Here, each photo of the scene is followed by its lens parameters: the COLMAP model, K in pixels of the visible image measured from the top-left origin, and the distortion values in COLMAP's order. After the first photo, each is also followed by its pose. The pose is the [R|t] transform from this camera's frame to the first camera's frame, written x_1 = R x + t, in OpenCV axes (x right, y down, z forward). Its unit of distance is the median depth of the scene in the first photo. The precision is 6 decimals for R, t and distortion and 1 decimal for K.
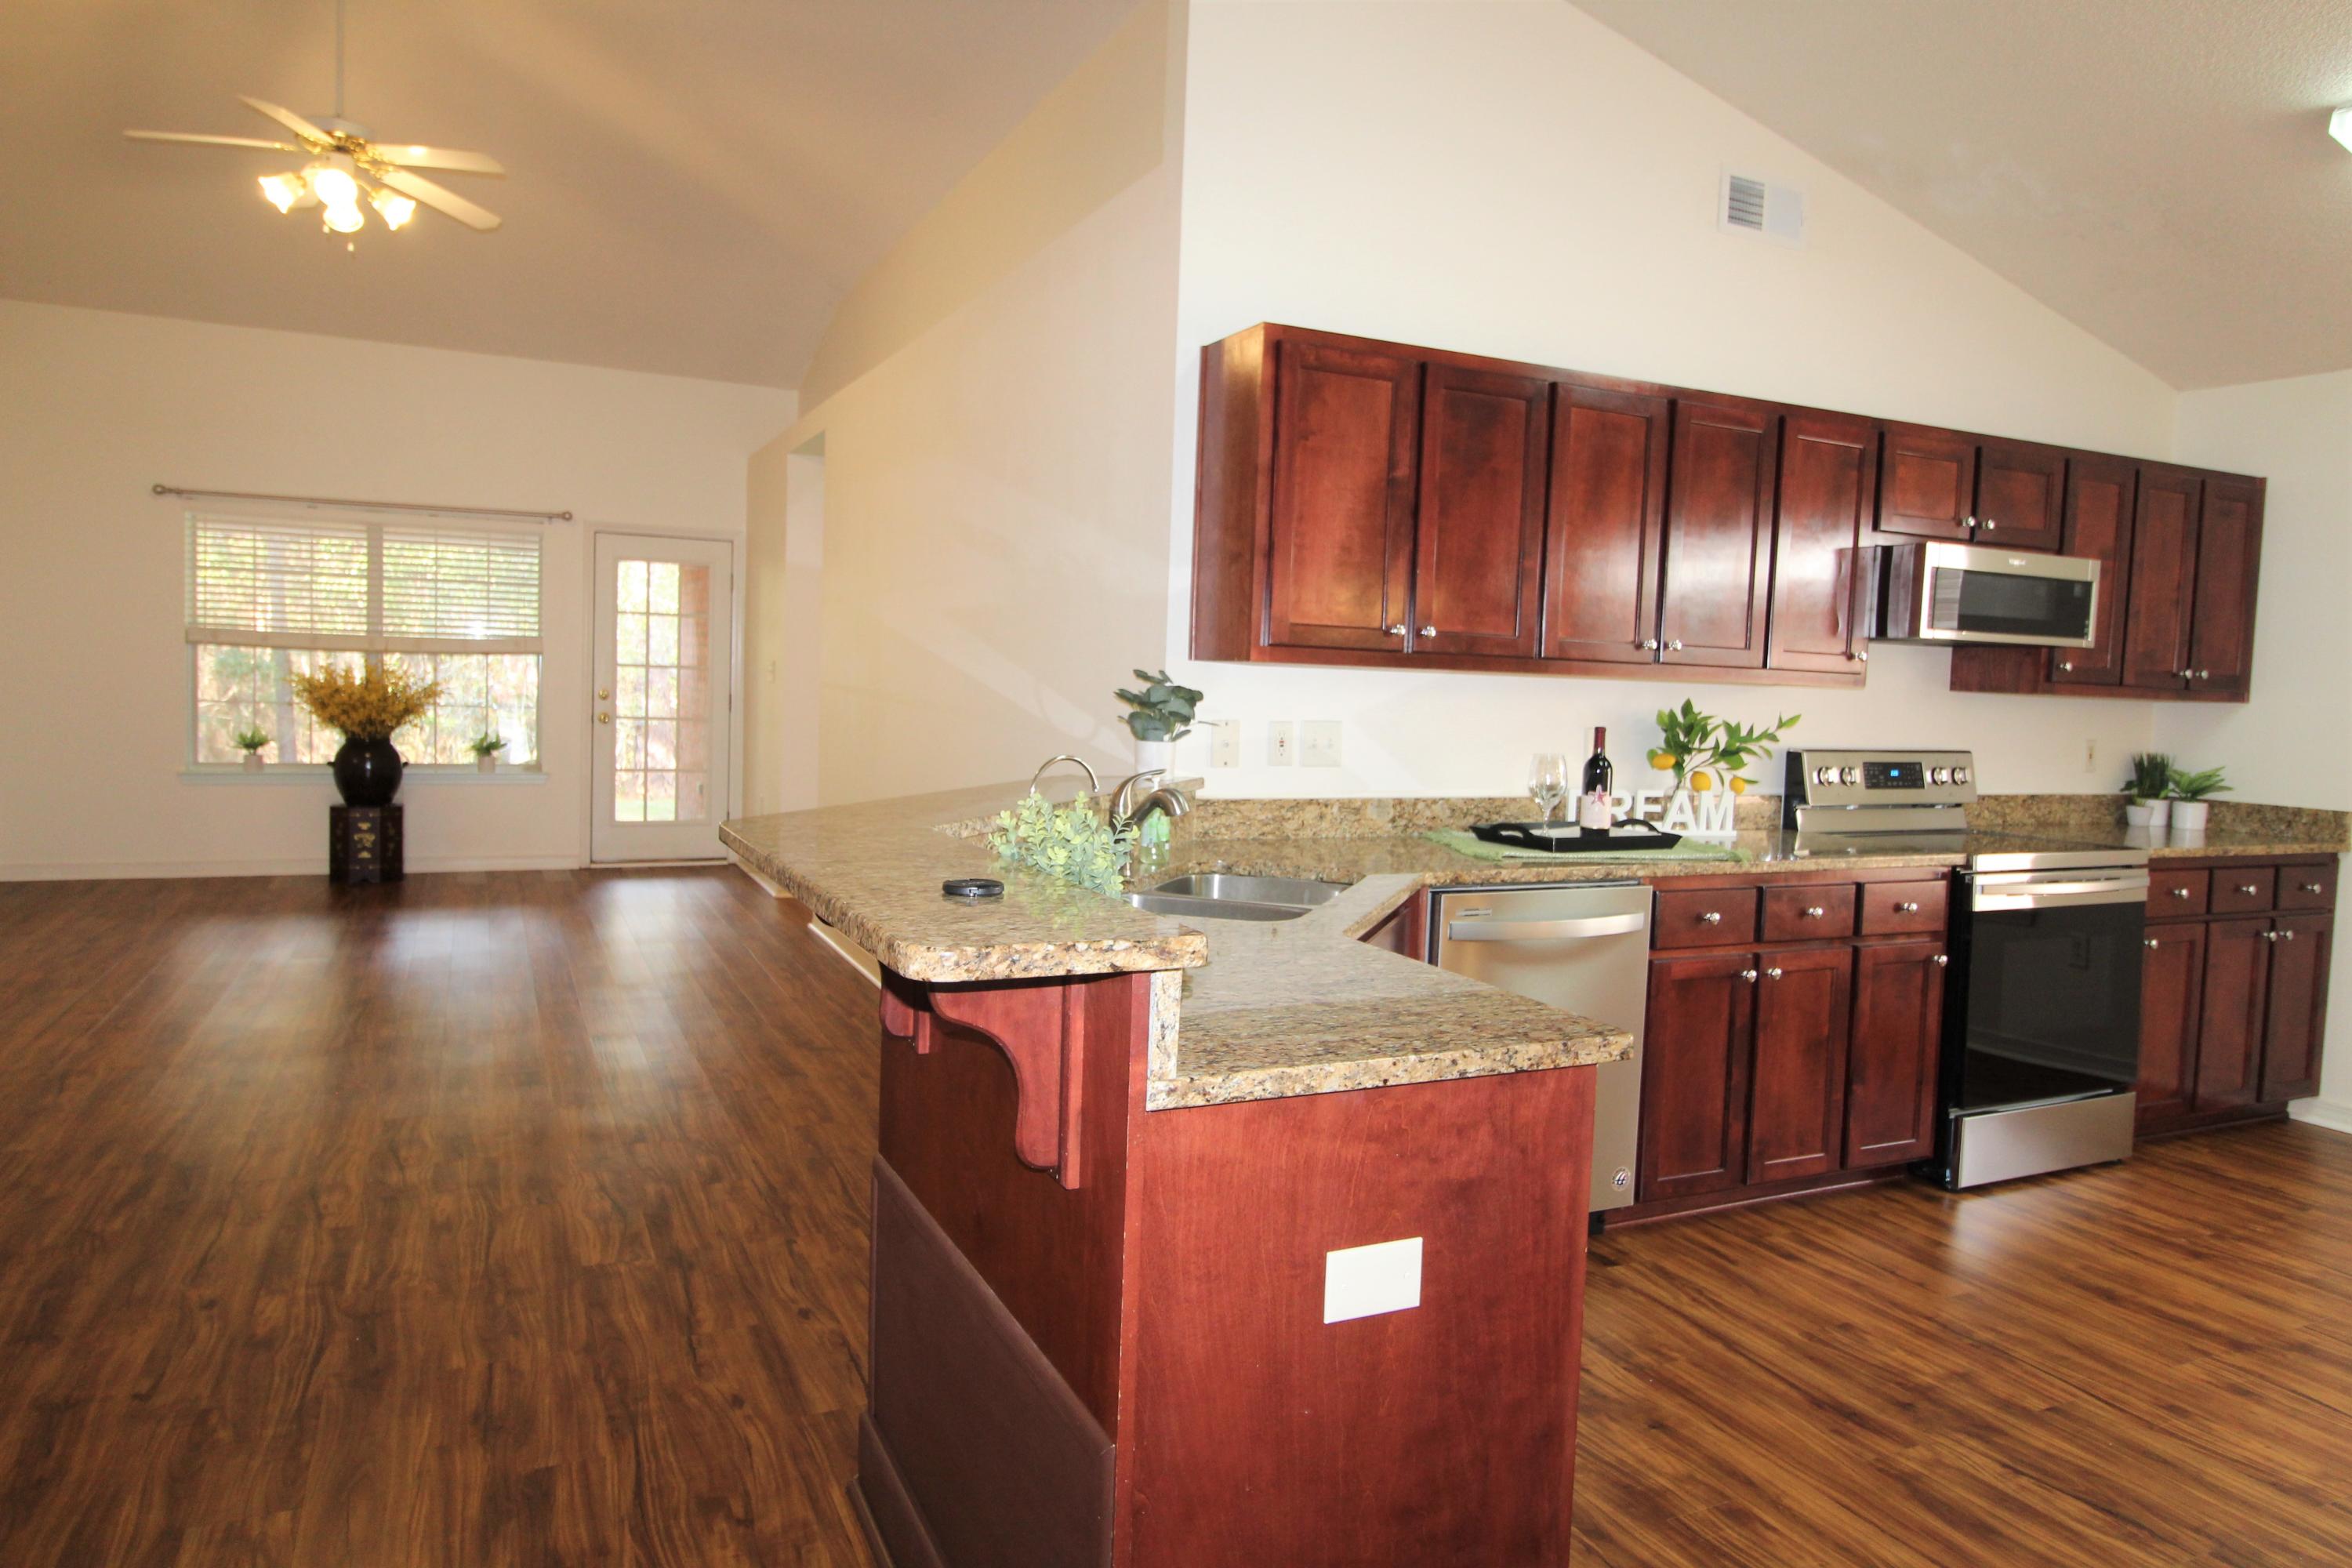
lens RADIAL K [[1456.5, 0, 1173.8], [0, 1456.5, 757.7], [0, 0, 1]] dist [0.010216, -0.012294]
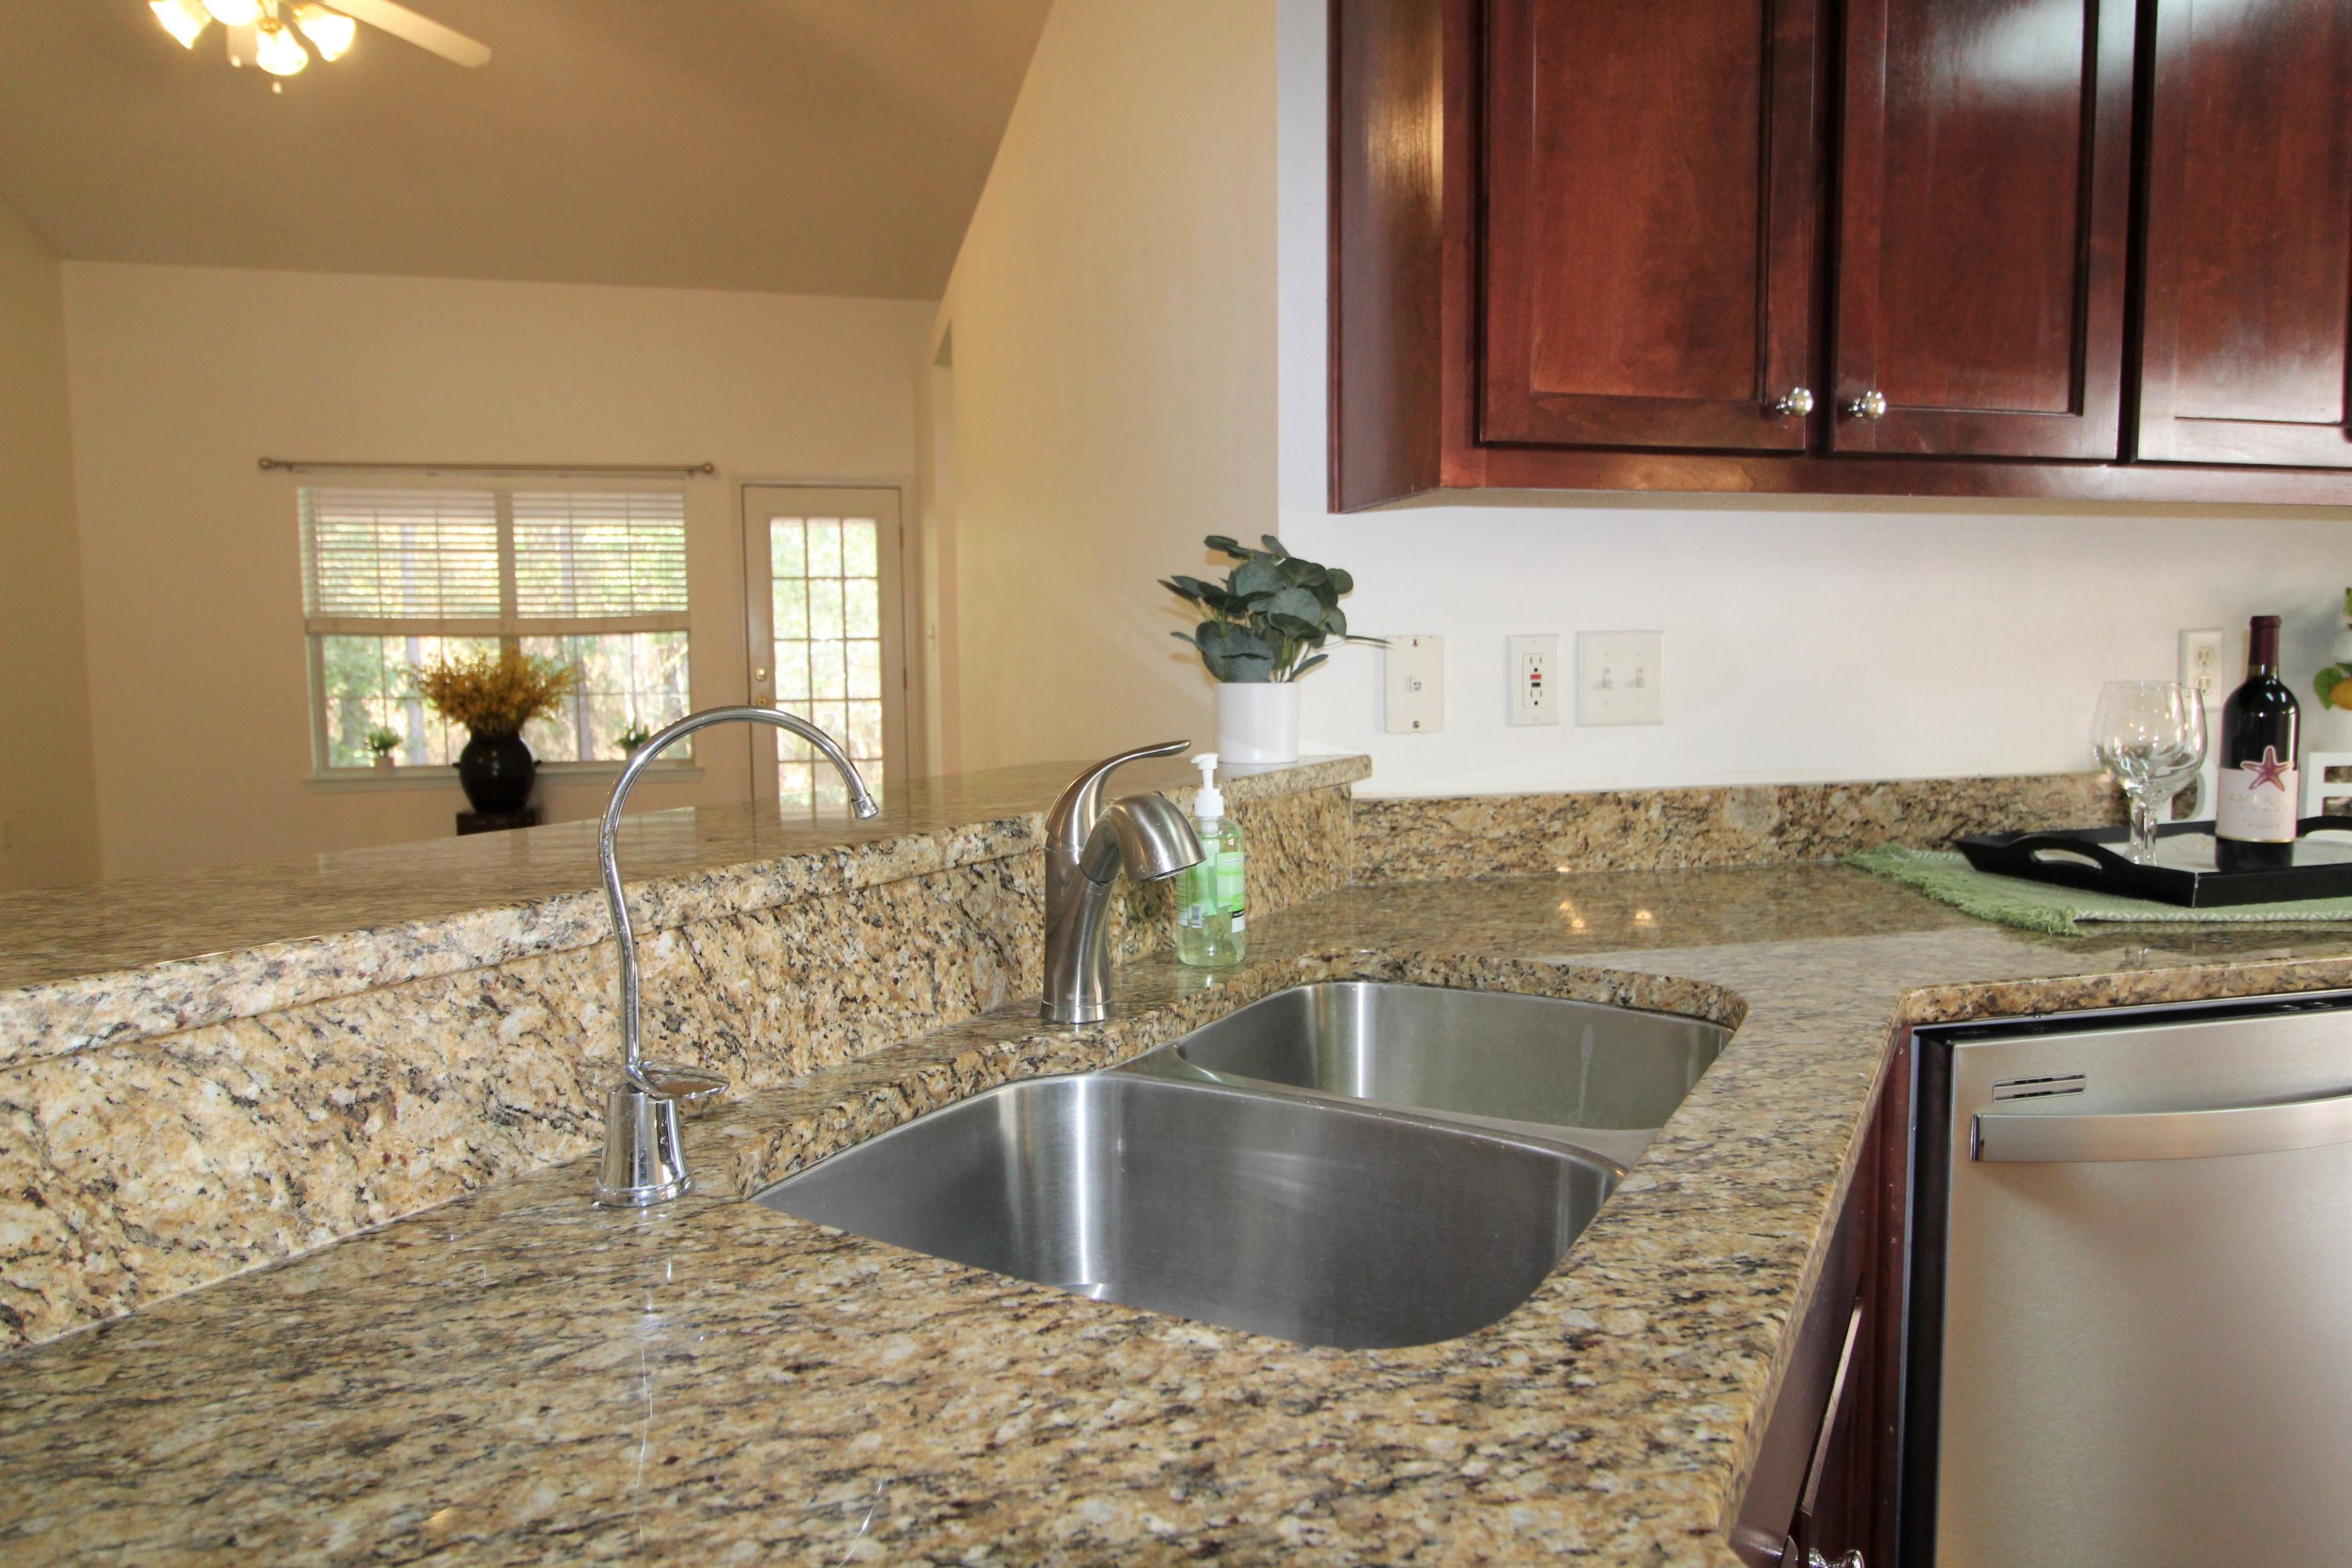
lens RADIAL K [[1456.5, 0, 1175.1], [0, 1456.5, 758.5], [0, 0, 1]] dist [0.010216, -0.012294]
pose [[0.978375, -0.029272, -0.204758, 0.054103], [0.032712, 0.999375, 0.013433, 0.005760], [0.204237, -0.019840, 0.978720, 0.488247]]
